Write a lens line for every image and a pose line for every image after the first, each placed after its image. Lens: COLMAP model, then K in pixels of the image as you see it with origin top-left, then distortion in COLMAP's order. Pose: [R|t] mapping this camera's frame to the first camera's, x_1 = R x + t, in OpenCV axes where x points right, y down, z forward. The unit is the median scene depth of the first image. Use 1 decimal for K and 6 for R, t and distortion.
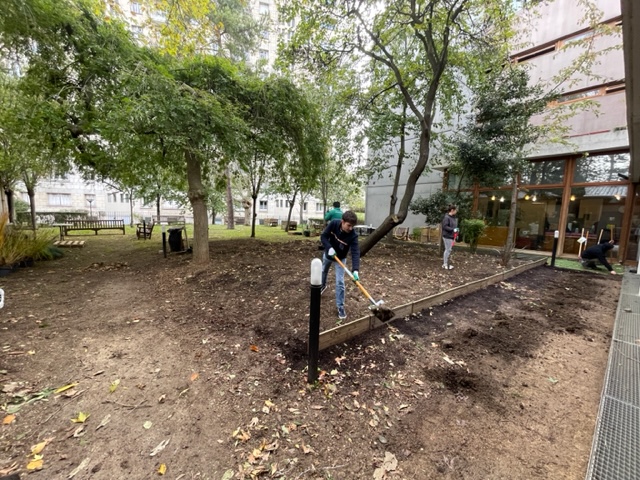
lens RADIAL K [[260.8, 0, 320.0], [0, 260.8, 240.0], [0, 0, 1]] dist [-0.006616, -0.000005]
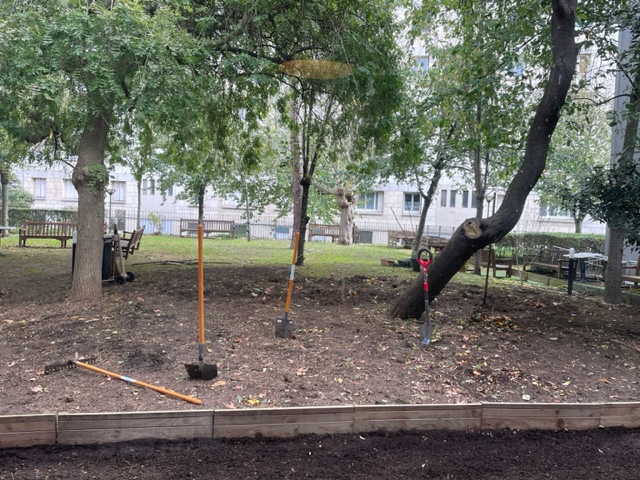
lens RADIAL K [[590.7, 0, 320.0], [0, 590.7, 240.0], [0, 0, 1]] dist [0.014755, 0.009483]
pose [[0.889565, 0.033547, -0.455575, 0.284358], [-0.066515, 0.996183, -0.056523, 0.000937], [0.451940, 0.080583, 0.888401, 0.053688]]
